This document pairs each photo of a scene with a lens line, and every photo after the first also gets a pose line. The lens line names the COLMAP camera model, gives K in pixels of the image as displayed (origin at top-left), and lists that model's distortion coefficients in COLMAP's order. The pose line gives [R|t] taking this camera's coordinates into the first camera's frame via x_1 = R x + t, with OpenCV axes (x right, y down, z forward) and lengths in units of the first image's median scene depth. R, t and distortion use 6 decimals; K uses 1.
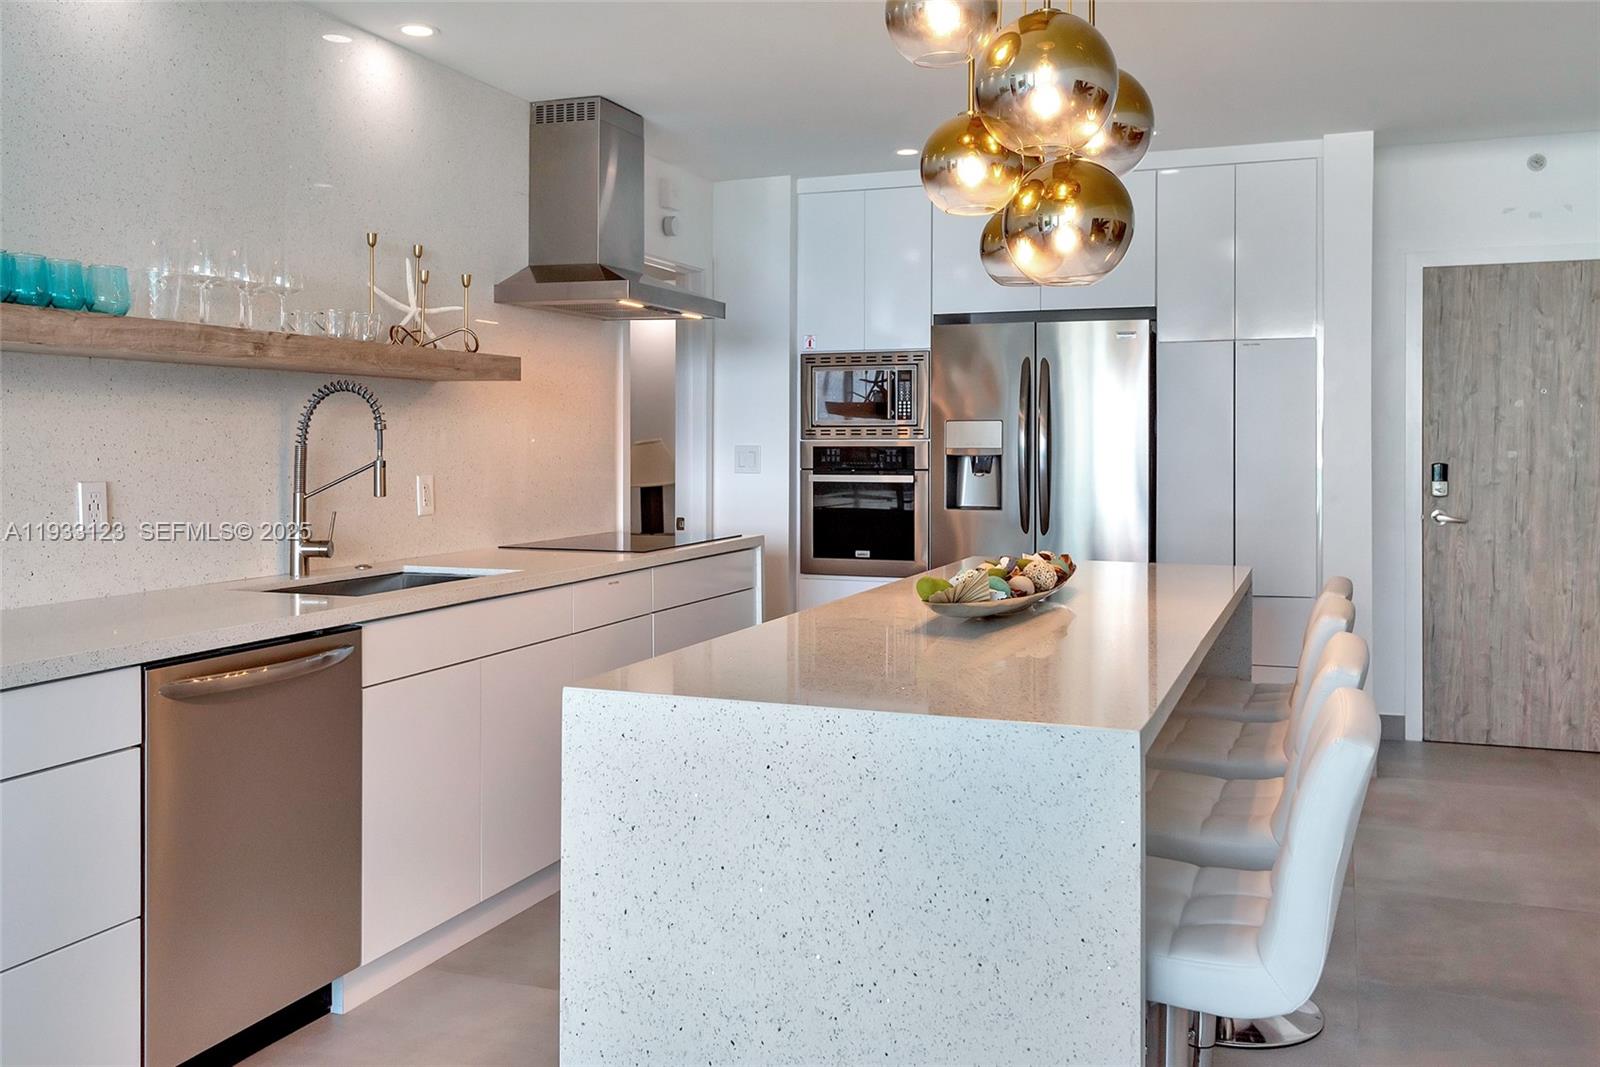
lens RADIAL K [[1416.9, 0, 798.3], [0, 1416.9, 447.8], [0, 0, 1]] dist [0.033753, -0.022257]
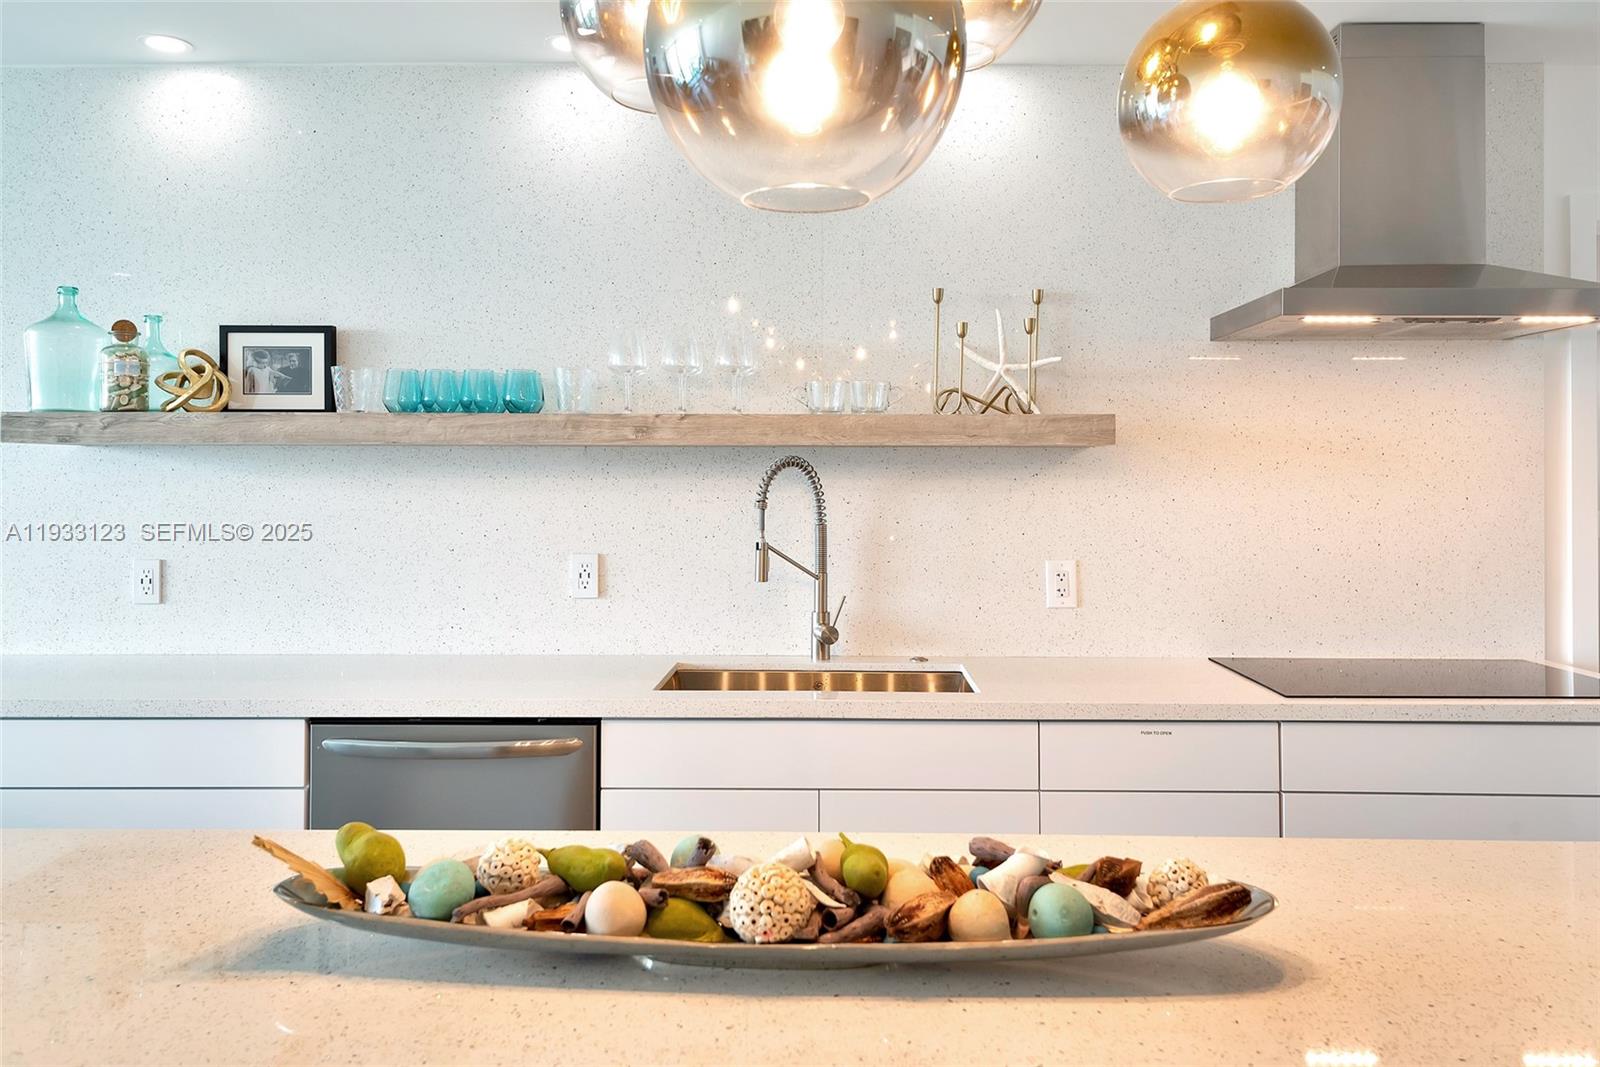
lens RADIAL K [[1195.2, 0, 843.1], [0, 1195.2, 474.3], [0, 0, 1]] dist [0.010041, 0.001275]
pose [[0.328910, -0.005845, -0.944343, 0.261550], [-0.006019, 0.999948, -0.008286, -0.018014], [0.944342, 0.008409, 0.328857, 0.466981]]
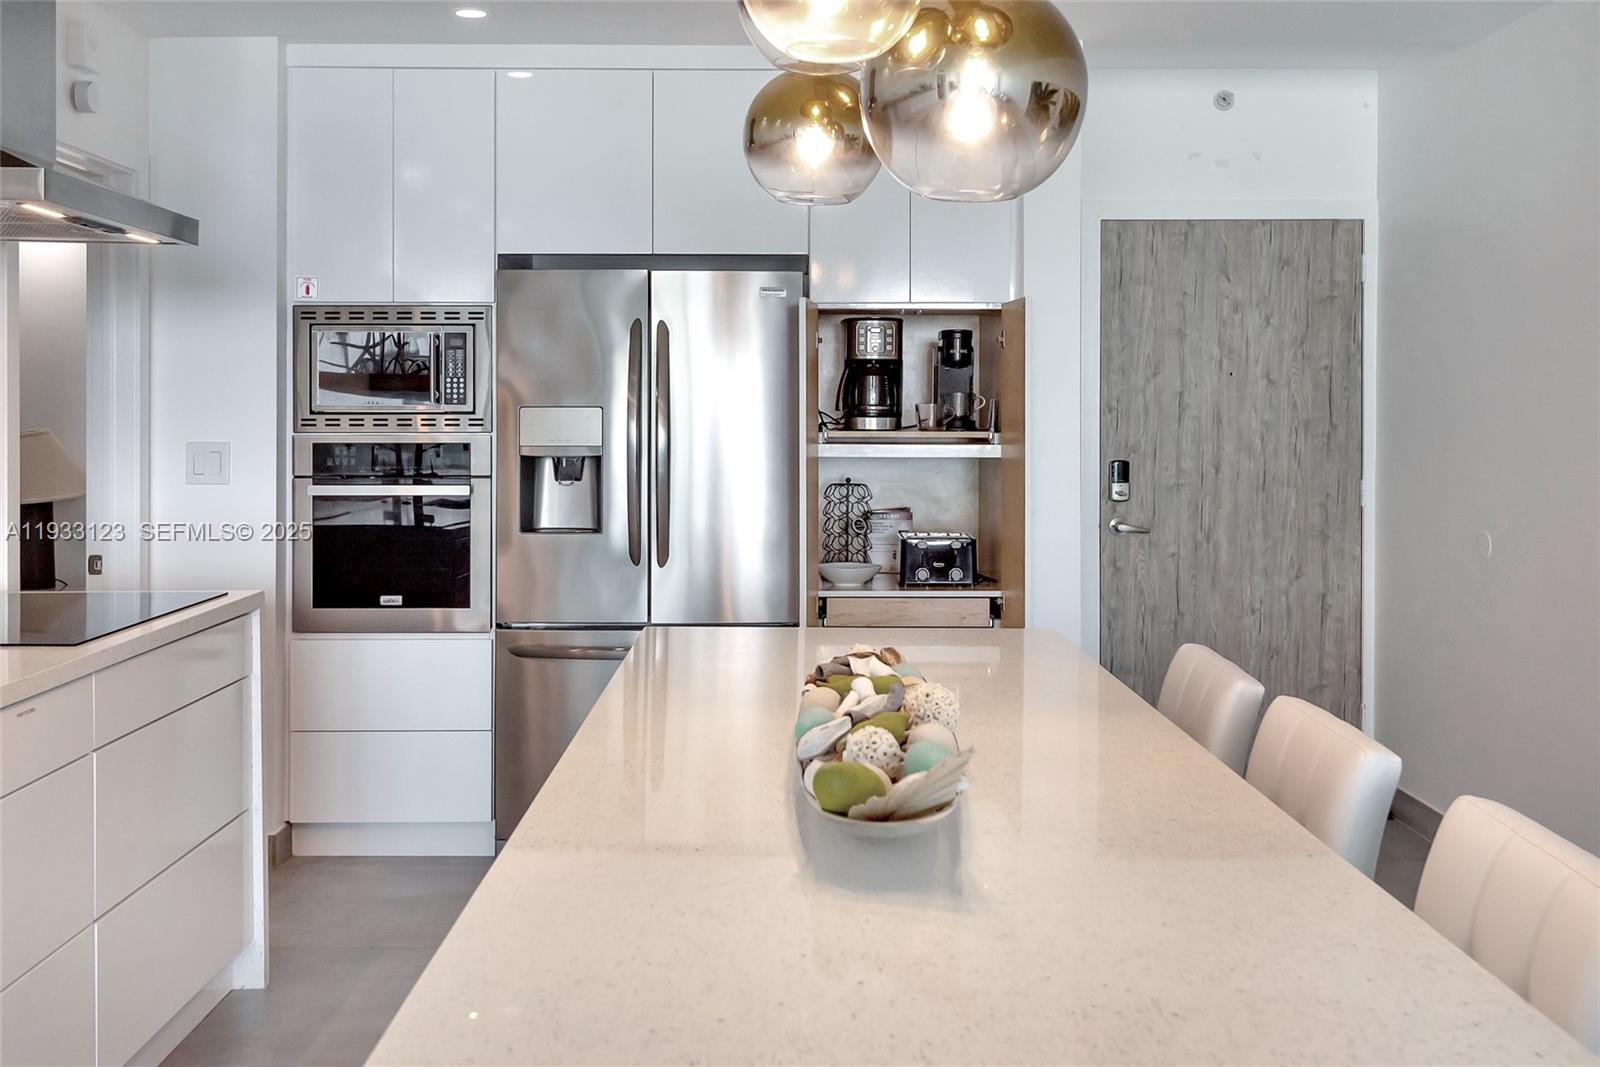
lens RADIAL K [[1605.7, 0, 818.0], [0, 1605.7, 422.6], [0, 0, 1]] dist [0.022565, 0.000000]
pose [[0.927835, -0.000958, 0.372988, -0.055123], [0.000203, 0.999998, 0.002061, -0.013016], [-0.372990, -0.001837, 0.927834, 0.212678]]
